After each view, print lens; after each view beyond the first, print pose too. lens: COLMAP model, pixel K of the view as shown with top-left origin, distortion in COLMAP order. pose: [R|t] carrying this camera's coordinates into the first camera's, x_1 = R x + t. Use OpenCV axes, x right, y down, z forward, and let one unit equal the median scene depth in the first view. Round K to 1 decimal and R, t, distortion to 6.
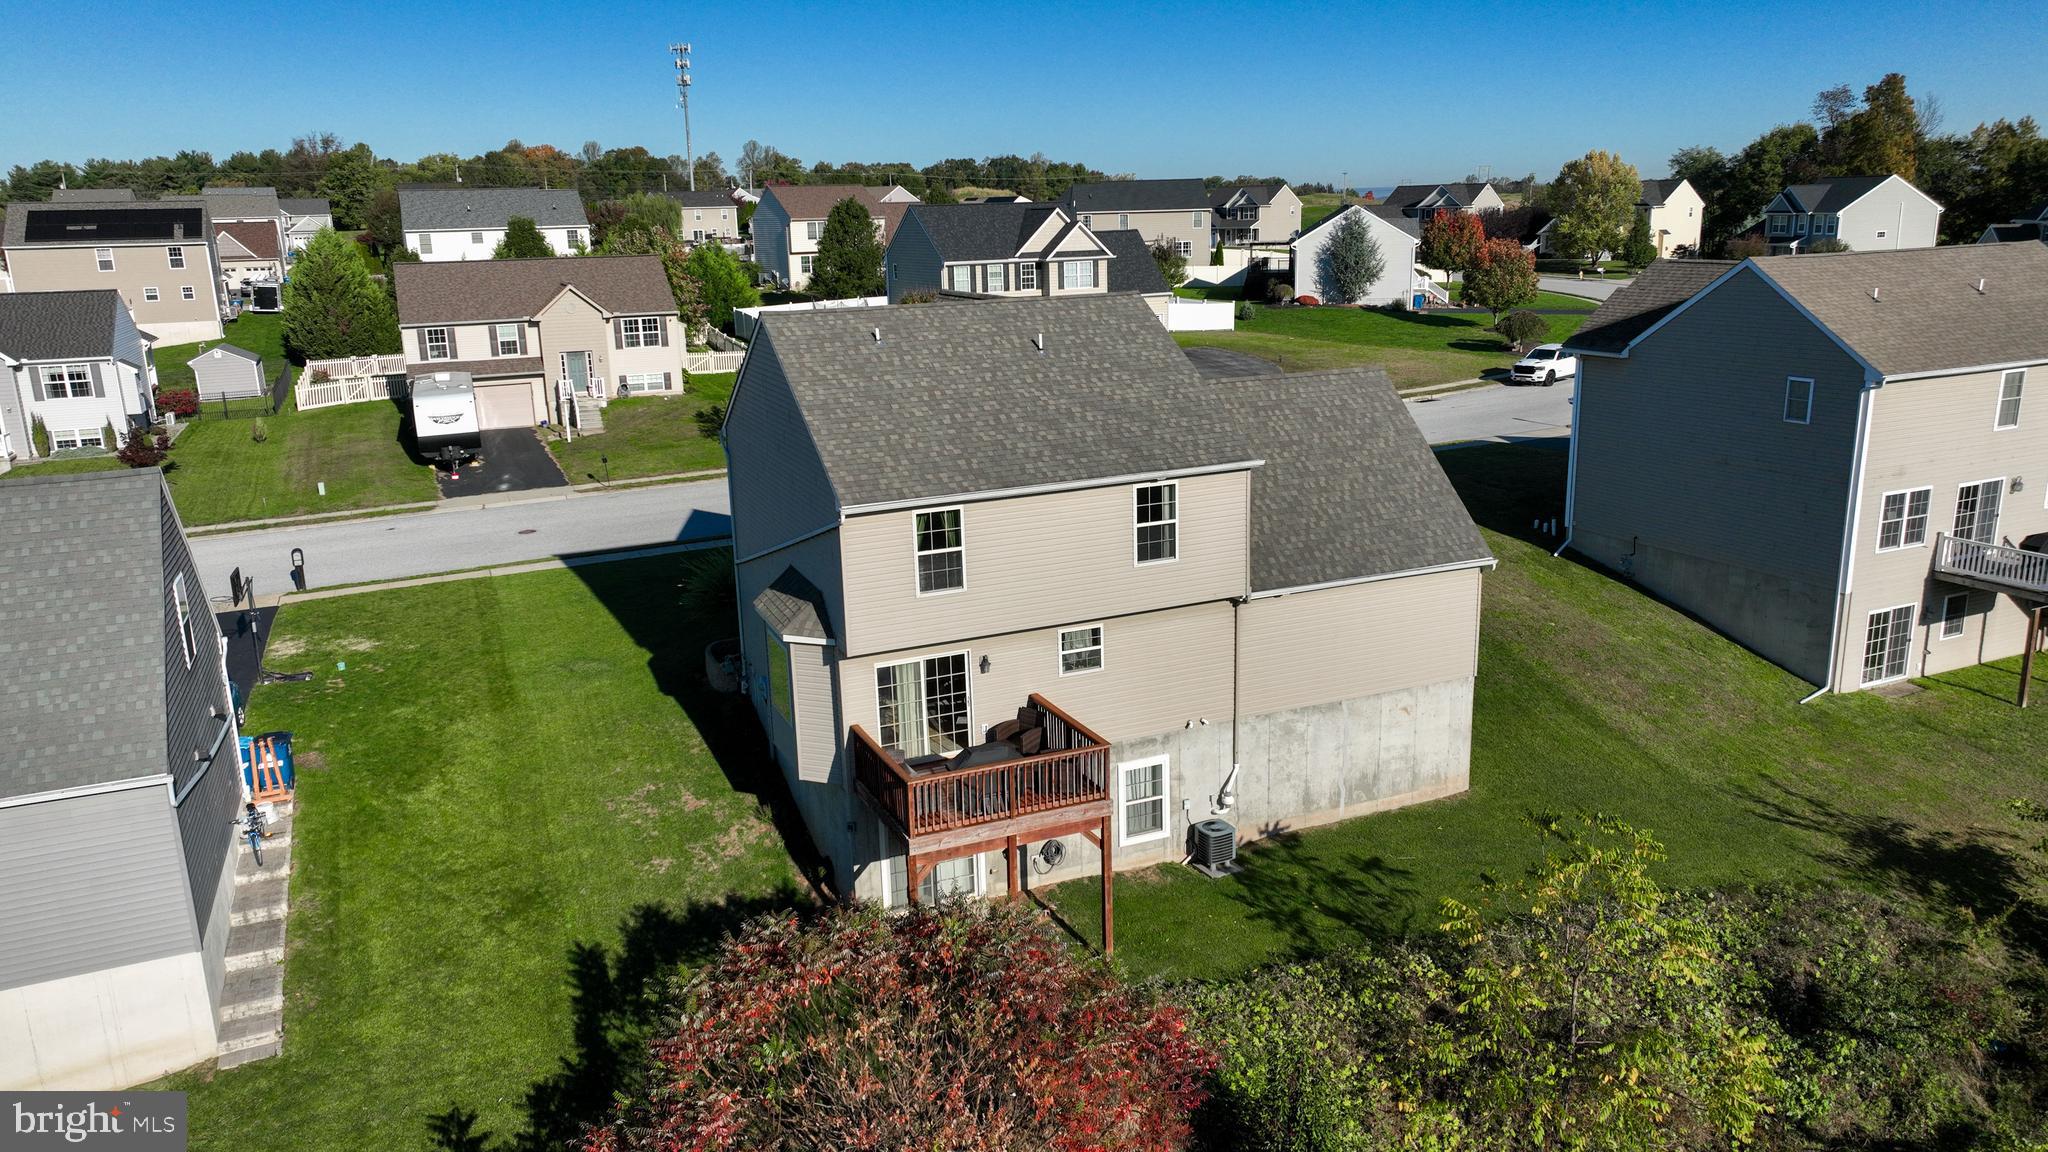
lens RADIAL K [[1438.5, 0, 1028.4], [0, 1438.5, 577.4], [0, 0, 1]] dist [0.003839, 0.008531]
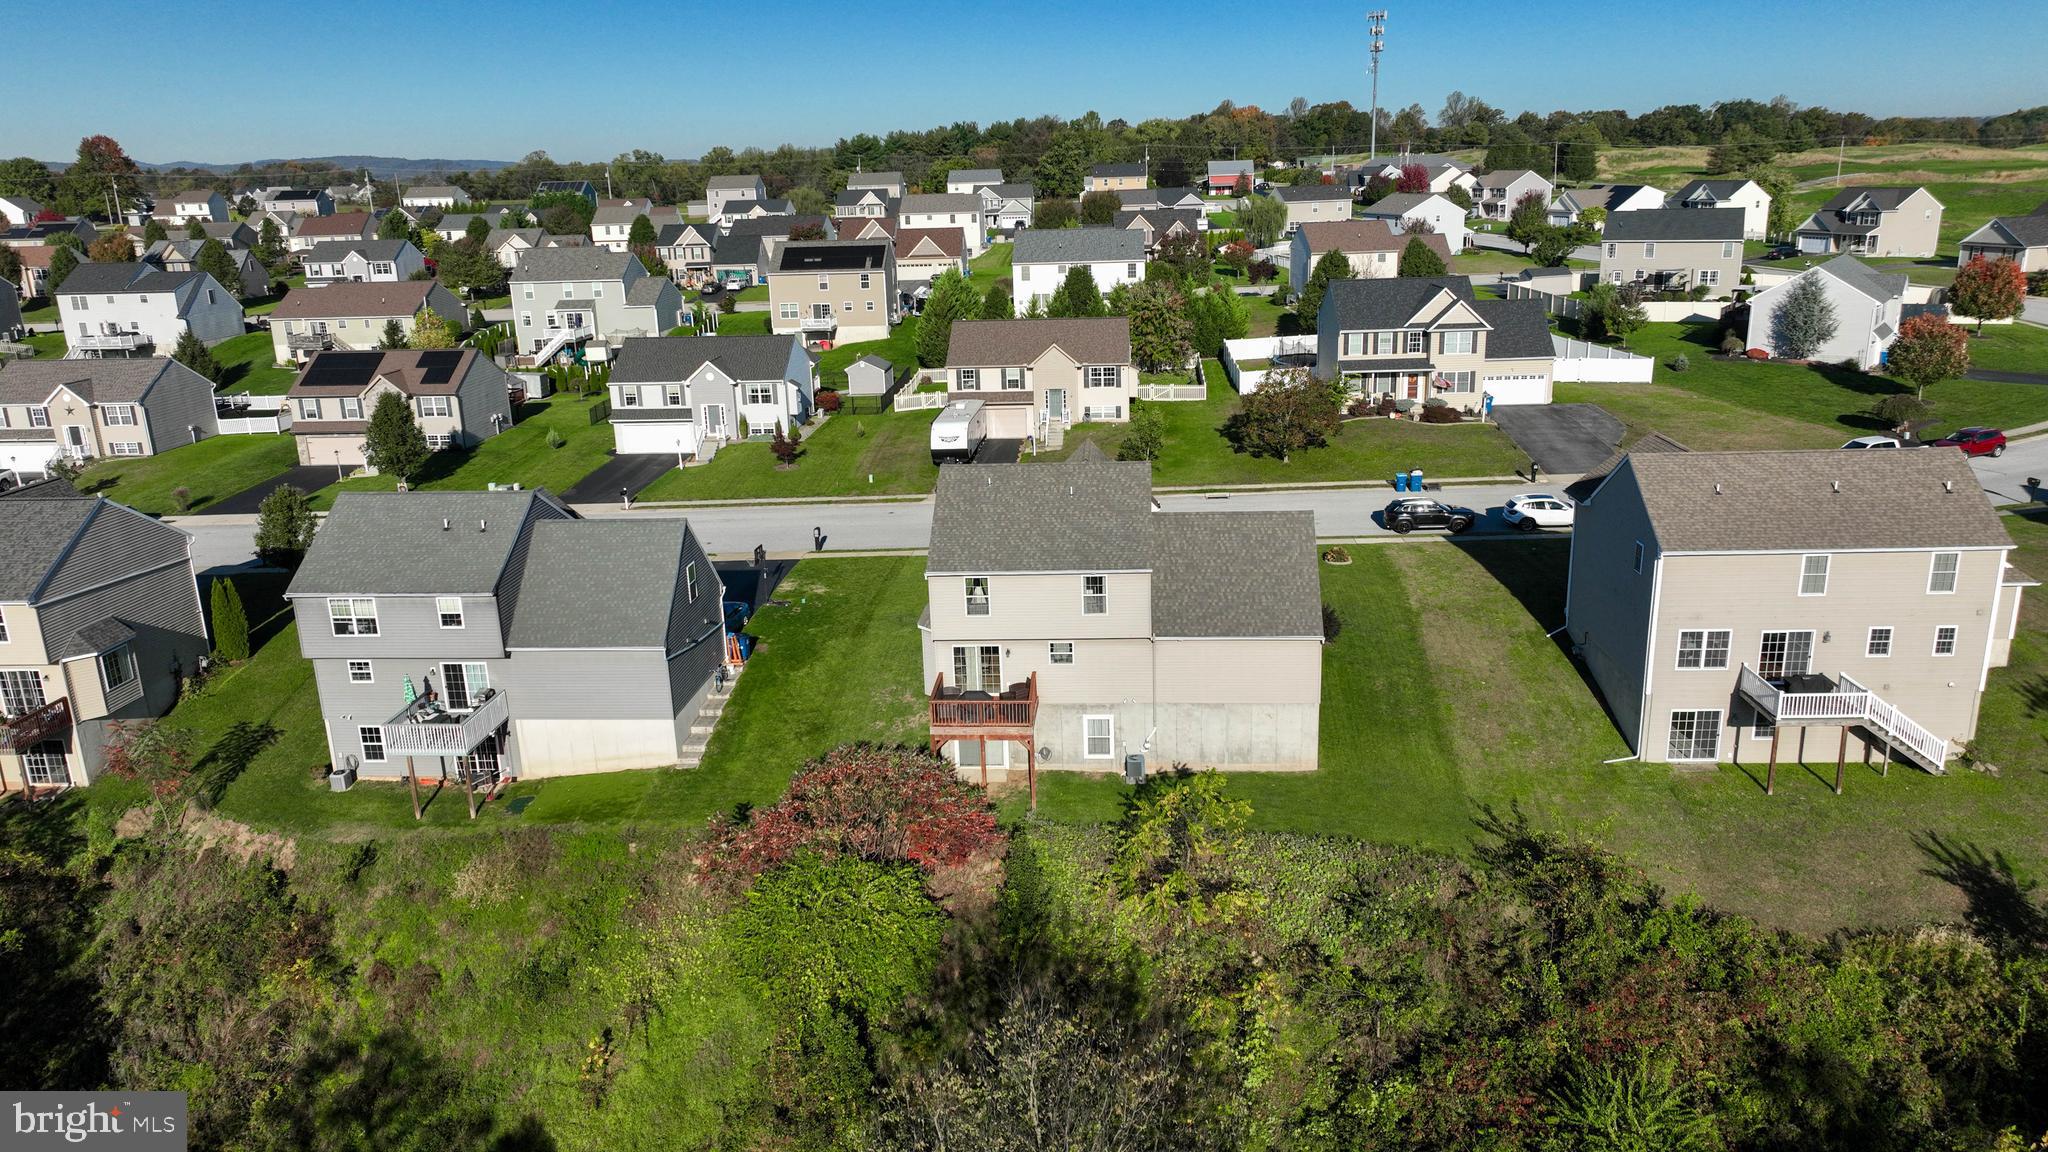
lens RADIAL K [[1438.5, 0, 1028.4], [0, 1438.5, 577.4], [0, 0, 1]] dist [0.003839, 0.008531]
pose [[0.884183, 0.129767, -0.448754, 0.646866], [-0.108785, 0.991429, 0.072354, -0.141427], [0.454297, -0.015156, 0.890721, -0.570260]]
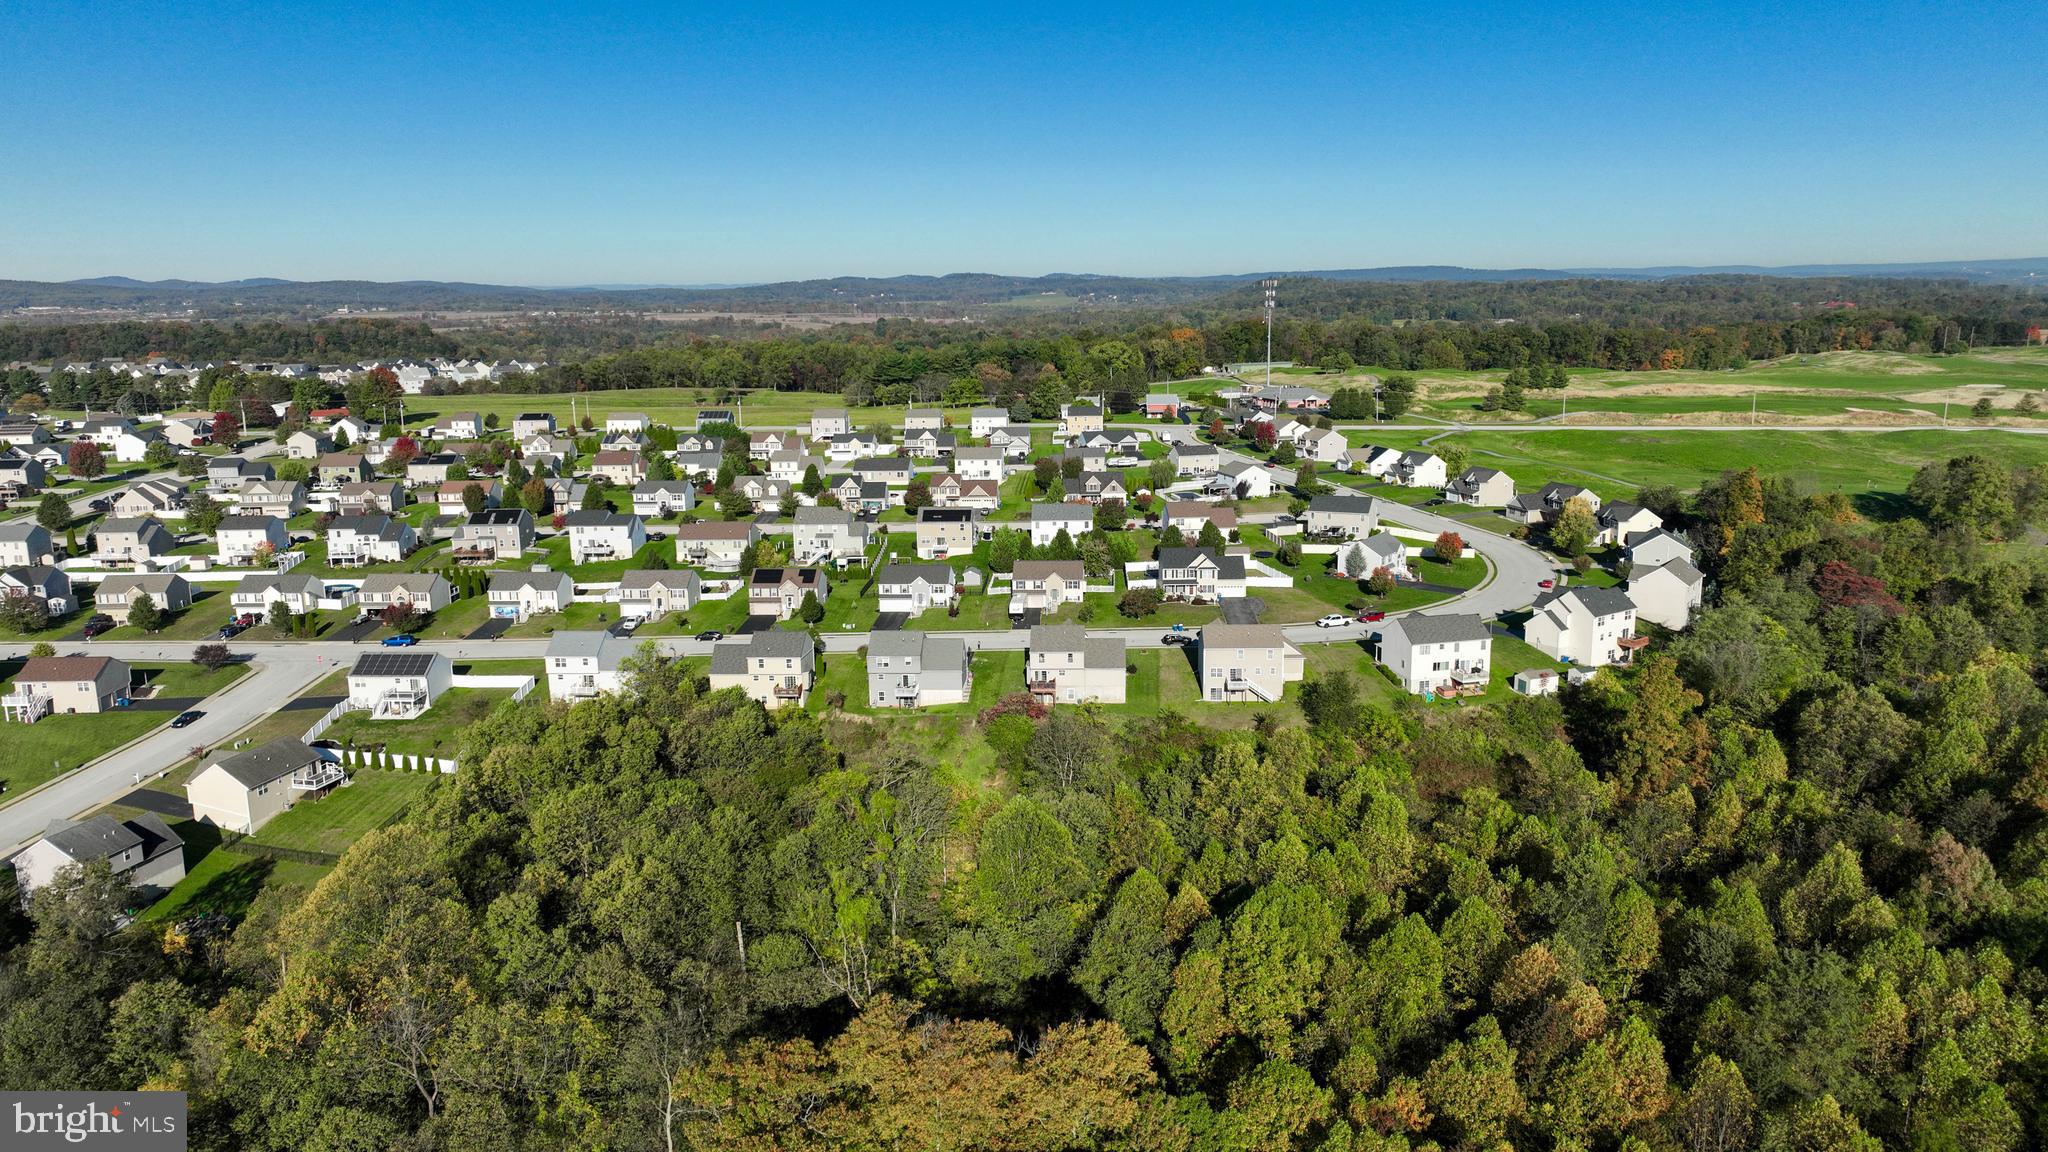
lens RADIAL K [[1438.5, 0, 1028.4], [0, 1438.5, 577.4], [0, 0, 1]] dist [0.003839, 0.008531]
pose [[0.892404, 0.102384, -0.439469, 2.473089], [-0.119997, 0.992697, -0.012402, -0.262416], [0.434989, 0.063803, 0.898172, -4.666888]]
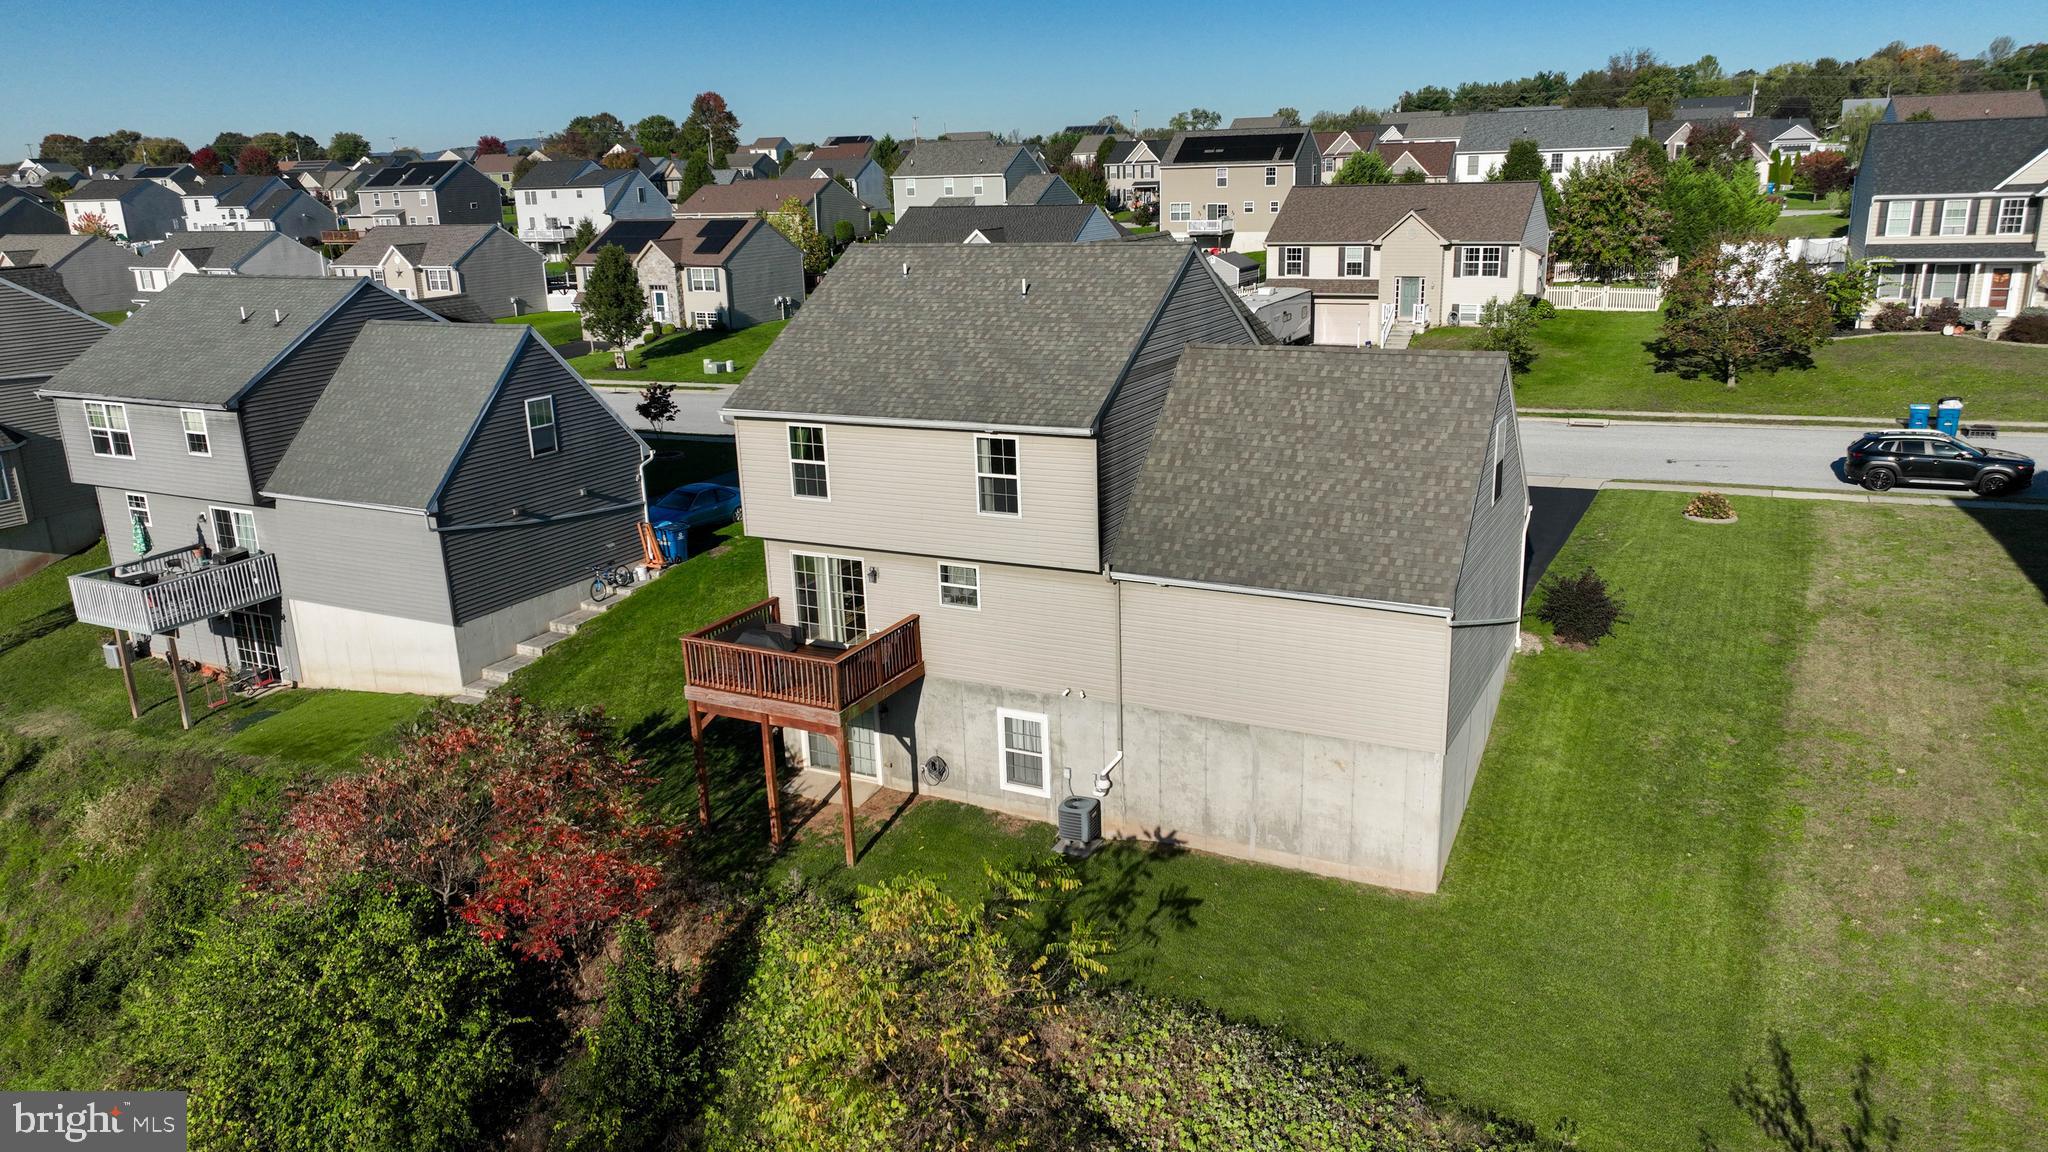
lens RADIAL K [[1438.5, 0, 1028.4], [0, 1438.5, 577.4], [0, 0, 1]] dist [0.003839, 0.008531]
pose [[0.632194, 0.220991, -0.742626, 0.631185], [-0.178969, 0.974193, 0.137545, -0.080832], [0.753857, 0.045952, 0.655429, 0.267755]]
